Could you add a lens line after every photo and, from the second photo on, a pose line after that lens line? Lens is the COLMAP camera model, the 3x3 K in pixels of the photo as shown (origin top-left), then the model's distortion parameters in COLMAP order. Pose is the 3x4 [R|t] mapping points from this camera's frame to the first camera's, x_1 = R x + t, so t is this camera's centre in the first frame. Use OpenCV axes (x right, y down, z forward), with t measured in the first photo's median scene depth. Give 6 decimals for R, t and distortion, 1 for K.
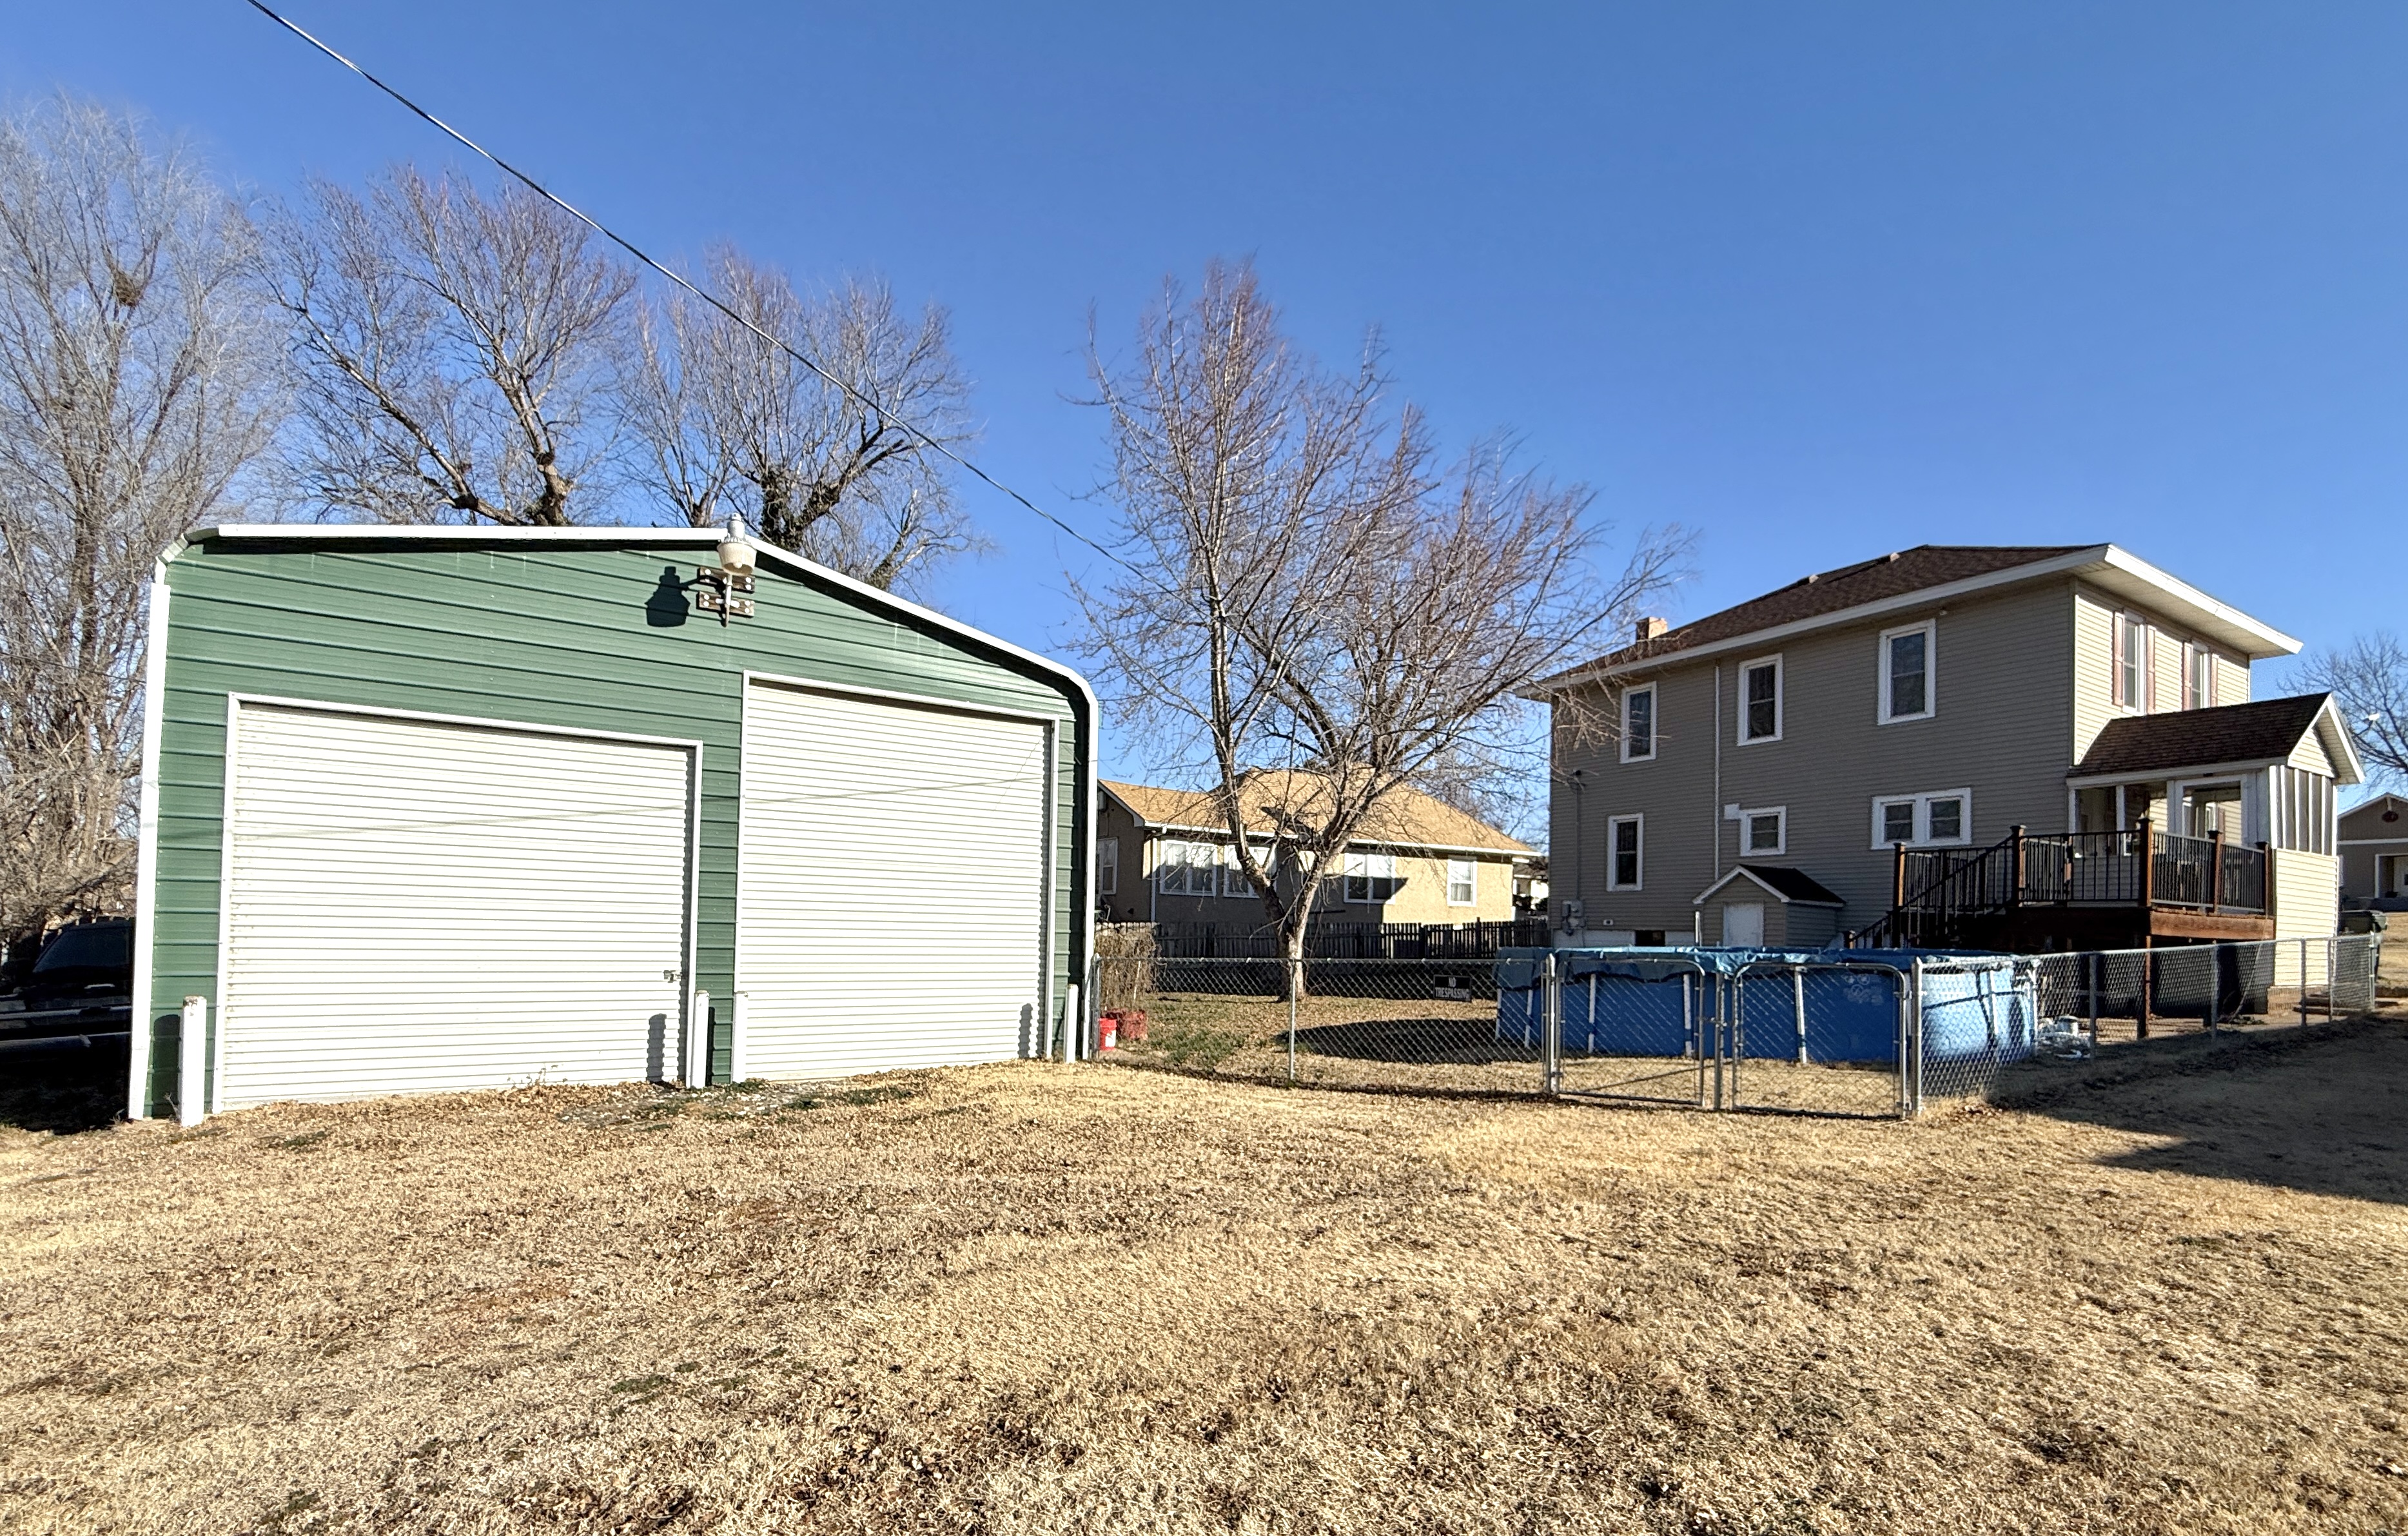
lens RADIAL K [[1048.3, 0, 1349.0], [0, 1048.3, 912.1], [0, 0, 1]] dist [0.004906, 0.000066]
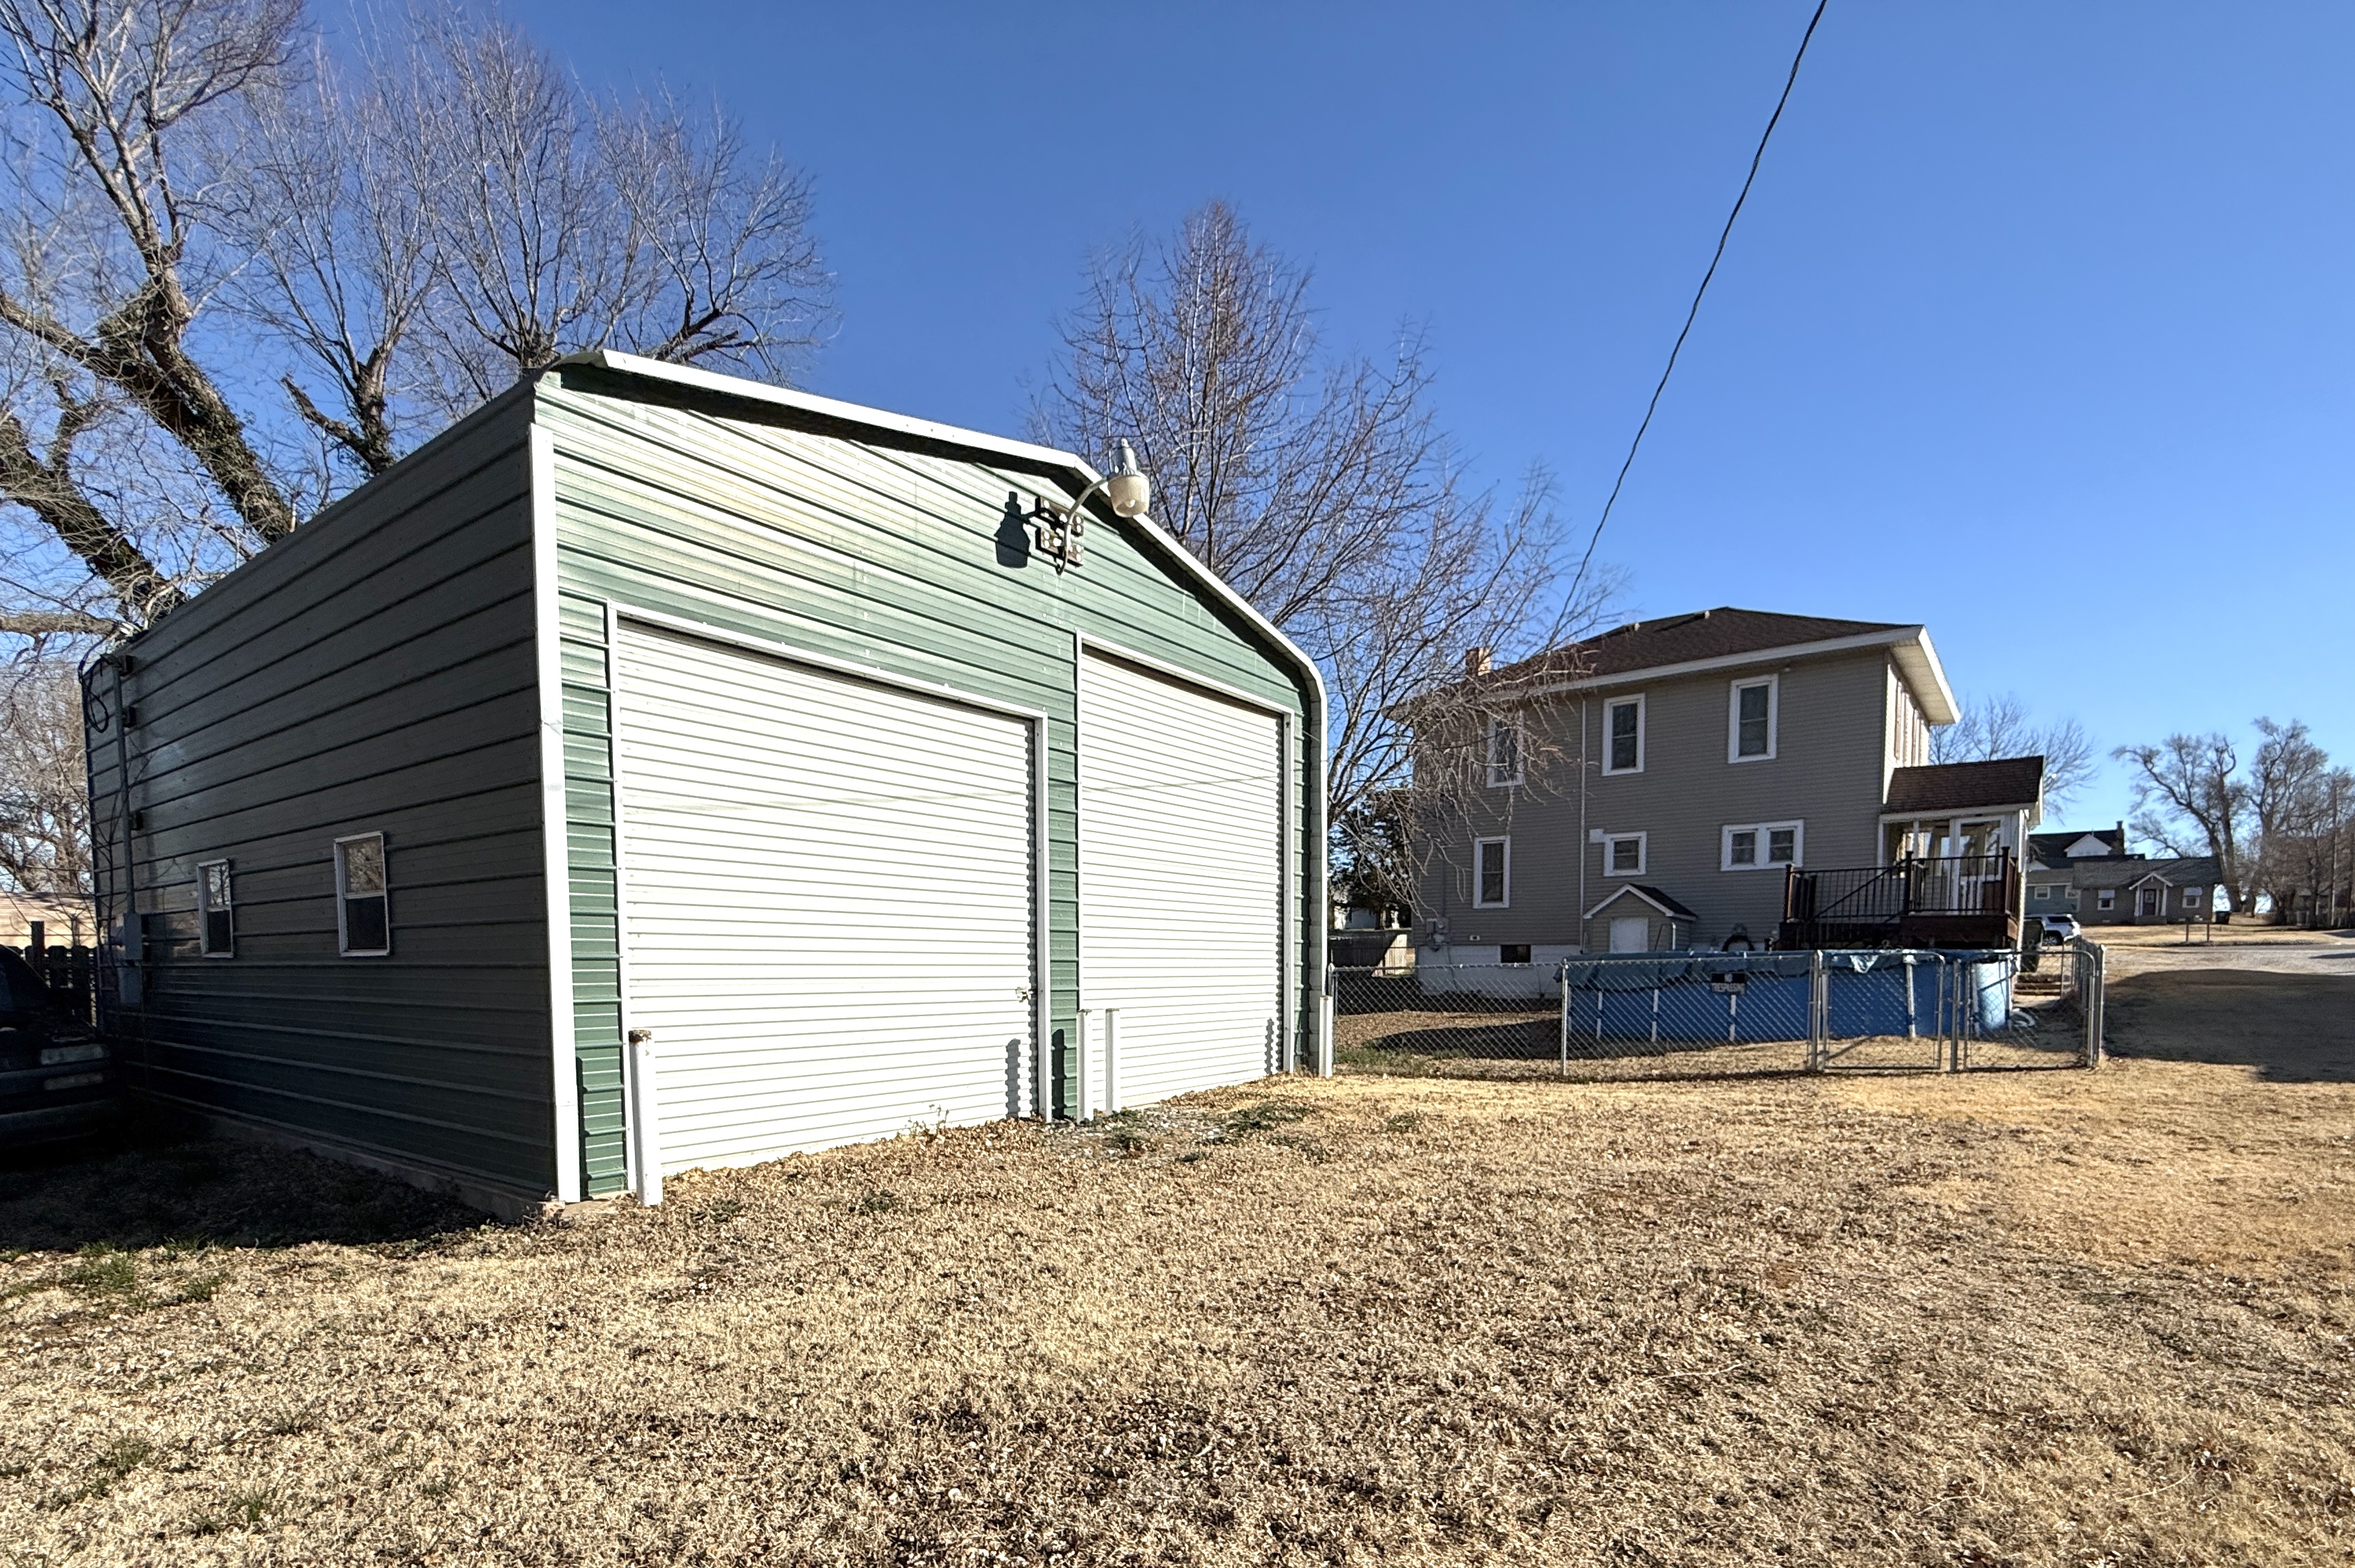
lens RADIAL K [[1078.6, 0, 1271.6], [0, 1078.6, 1041.0], [0, 0, 1]] dist [0.001215, 0.000321]
pose [[0.923607, -0.047059, 0.380442, -0.679051], [0.011941, 0.995487, 0.094147, 0.016314], [-0.383155, -0.082412, 0.920000, 0.100456]]
